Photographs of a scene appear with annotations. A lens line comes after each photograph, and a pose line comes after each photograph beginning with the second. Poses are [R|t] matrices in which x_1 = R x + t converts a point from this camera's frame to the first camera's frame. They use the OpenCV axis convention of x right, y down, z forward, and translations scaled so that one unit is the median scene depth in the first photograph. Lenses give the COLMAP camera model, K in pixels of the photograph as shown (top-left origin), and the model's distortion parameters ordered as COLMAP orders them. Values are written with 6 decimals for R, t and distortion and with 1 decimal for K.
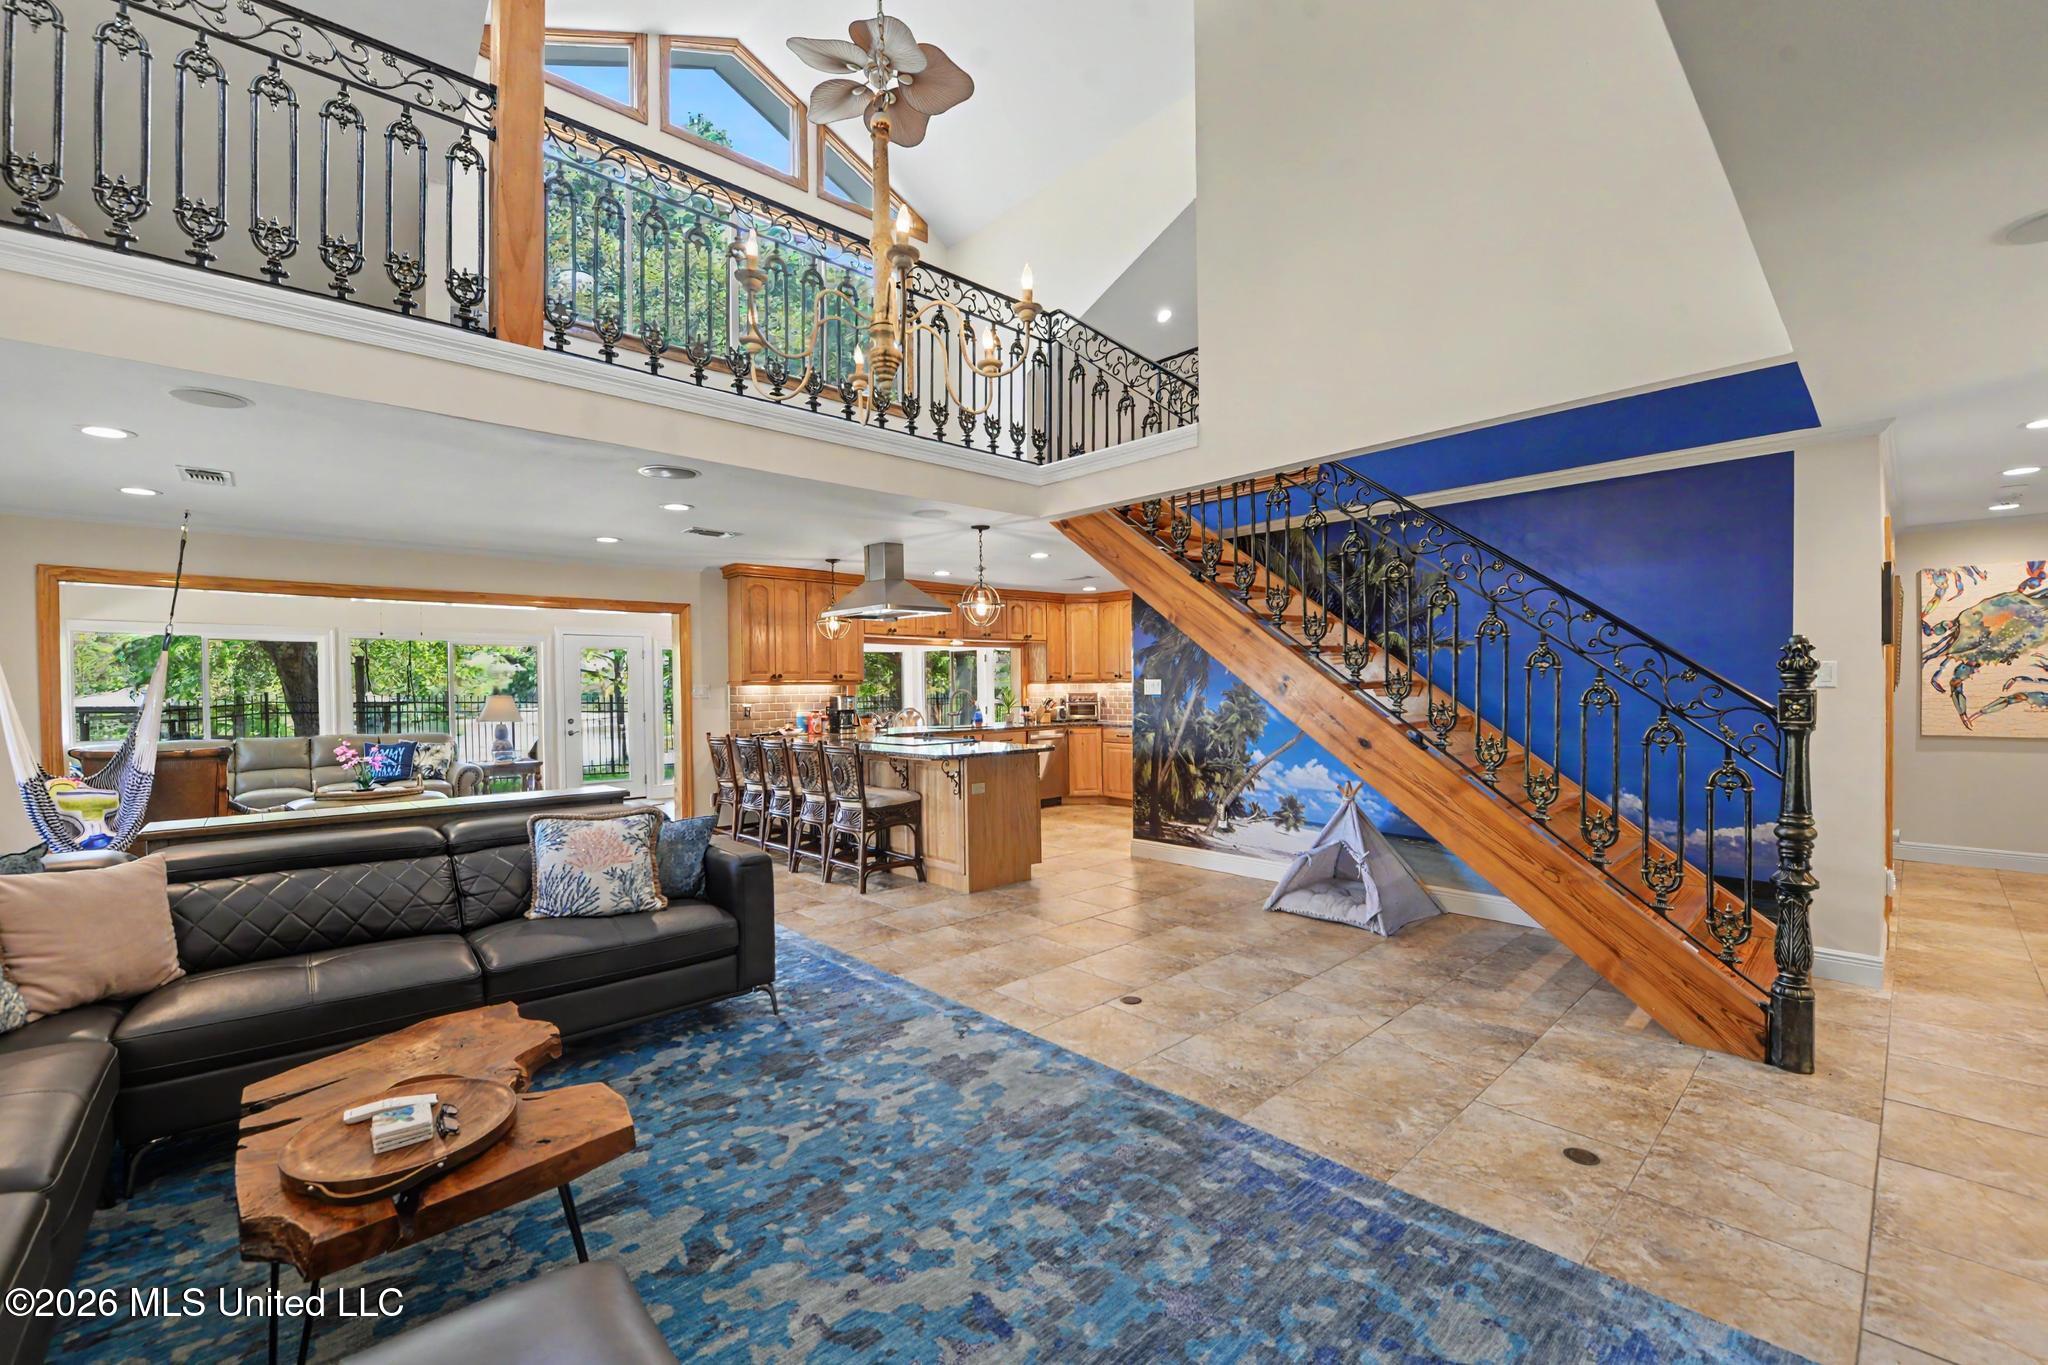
lens RADIAL K [[825.7, 0, 1032.4], [0, 825.7, 706.1], [0, 0, 1]] dist [-0.015969, -0.002093]
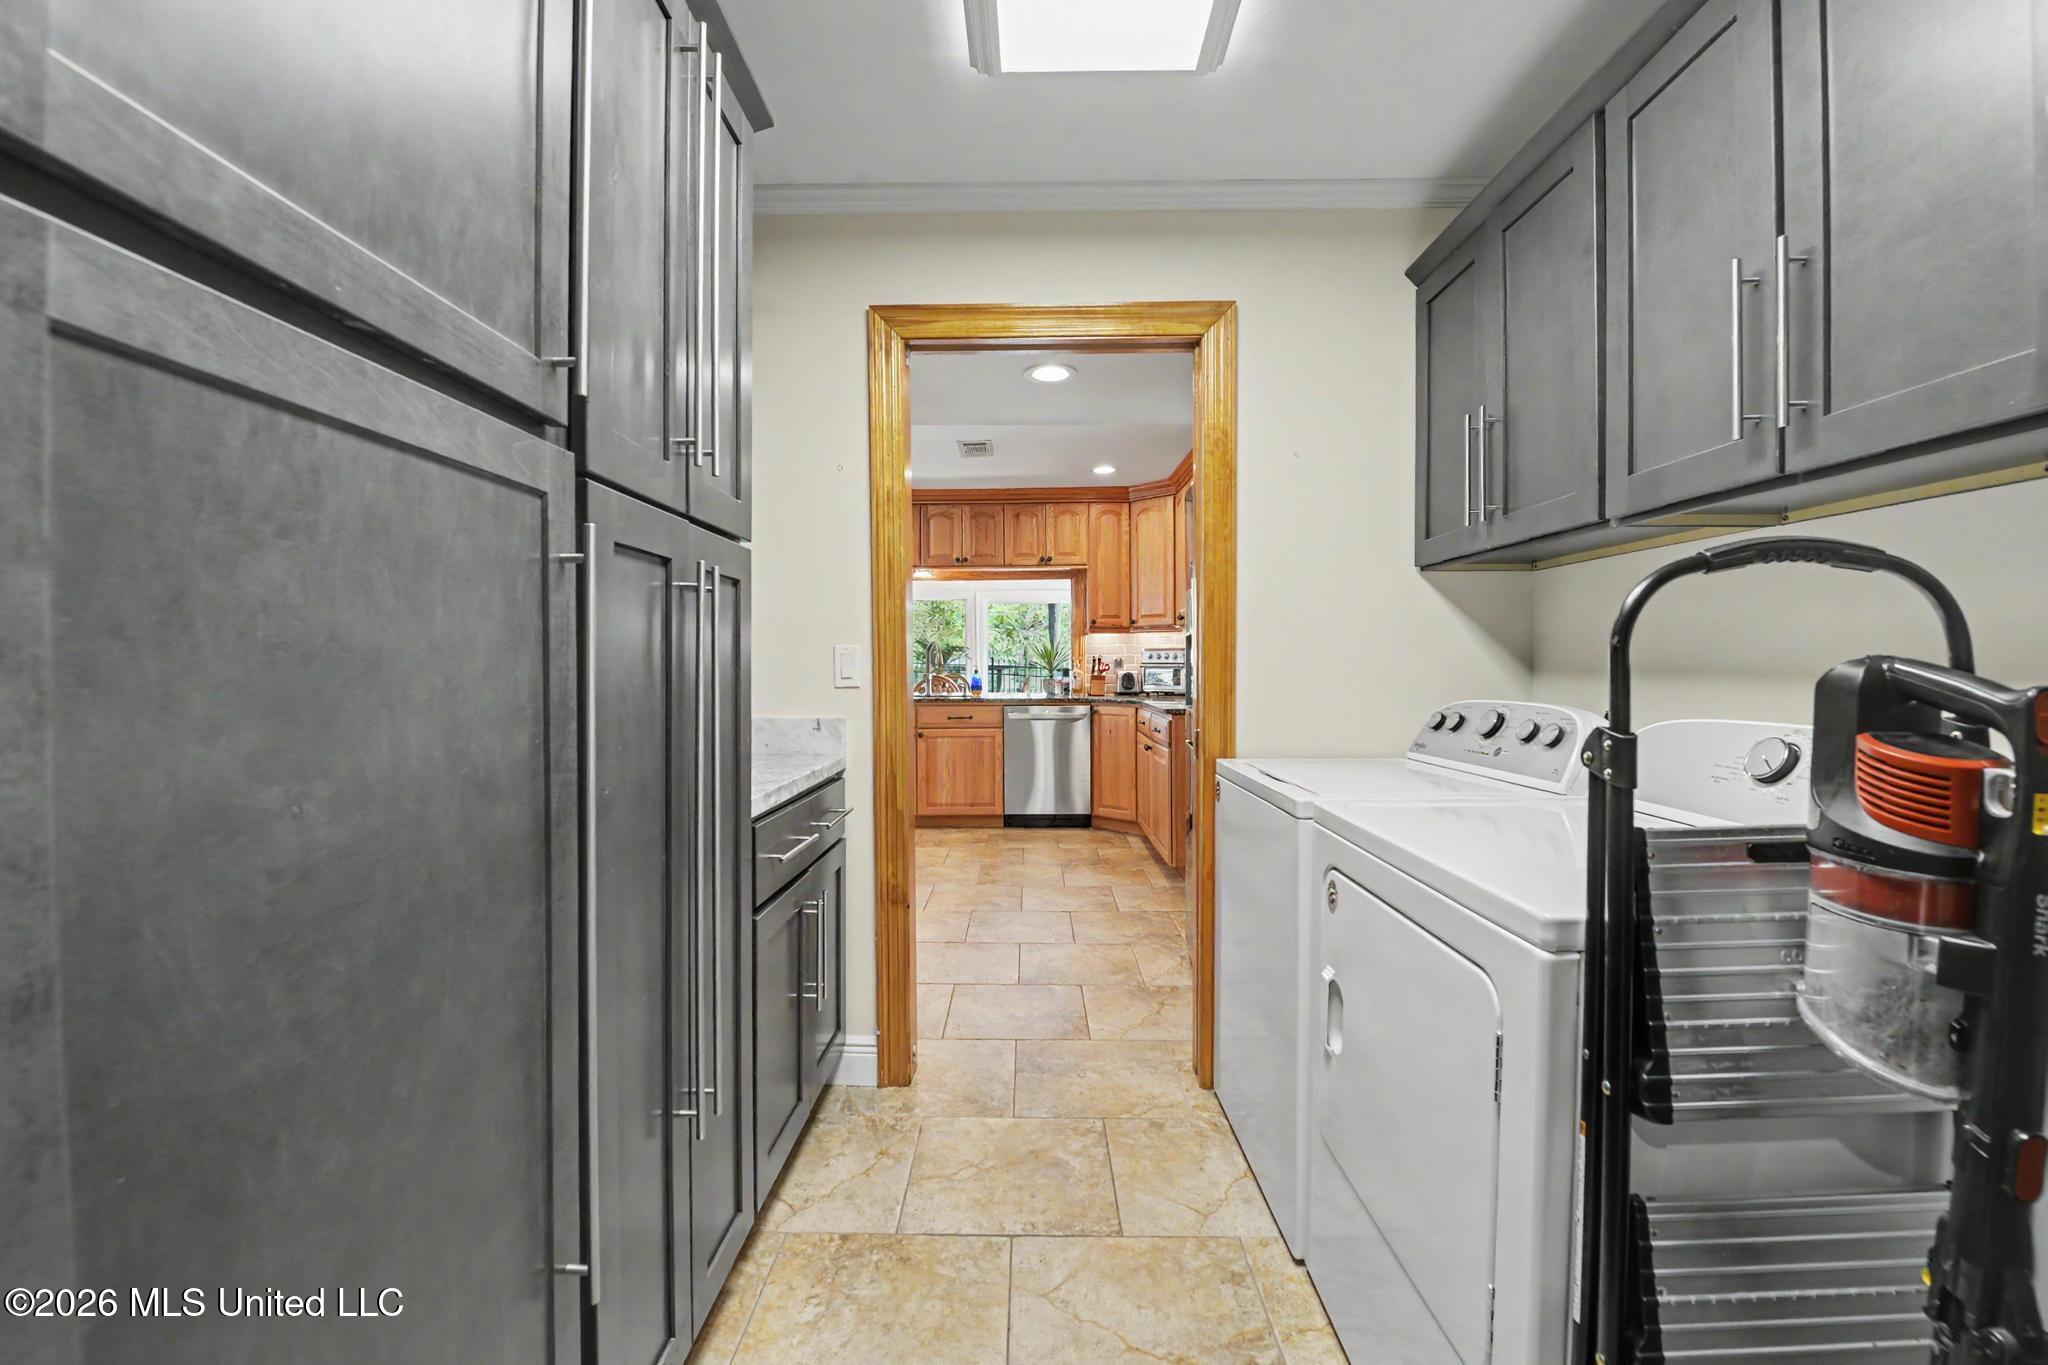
lens RADIAL K [[825.7, 0, 1015.0], [0, 825.7, 676.0], [0, 0, 1]] dist [-0.015969, -0.002093]
pose [[0.717957, 0.020369, -0.695790, 0.705899], [-0.019919, 0.999764, 0.008714, 0.001387], [0.695803, 0.007603, 0.718193, 0.867058]]
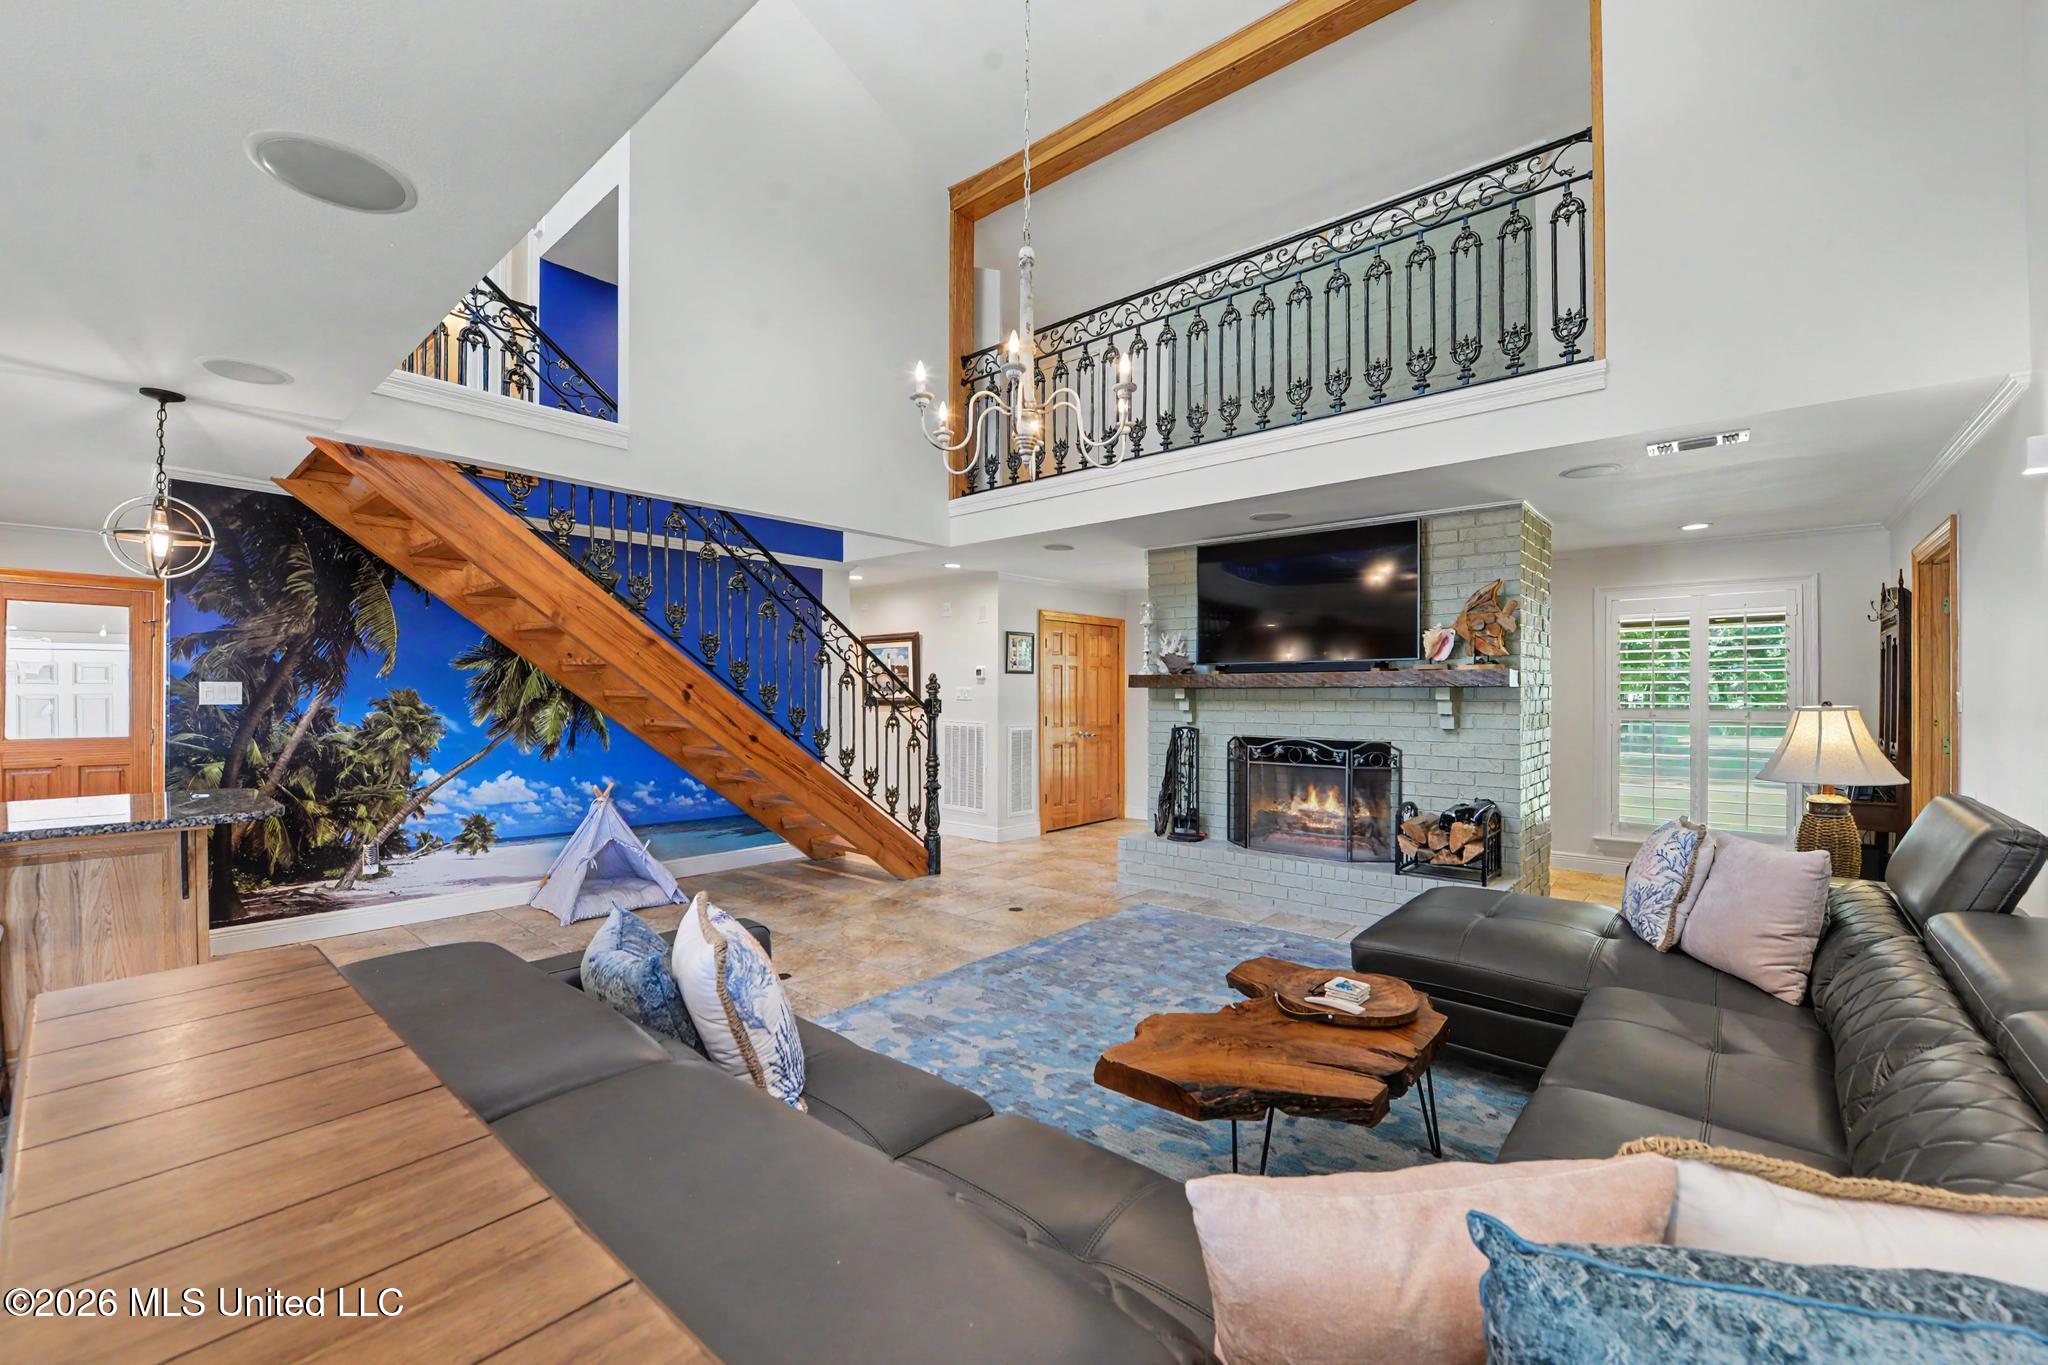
lens RADIAL K [[825.7, 0, 999.2], [0, 825.7, 690.0], [0, 0, 1]] dist [-0.015969, -0.002093]
pose [[-0.083867, 0.016214, 0.996345, -0.613526], [0.021628, 0.999662, -0.014448, -0.003034], [-0.996242, 0.020337, -0.084190, 0.483346]]
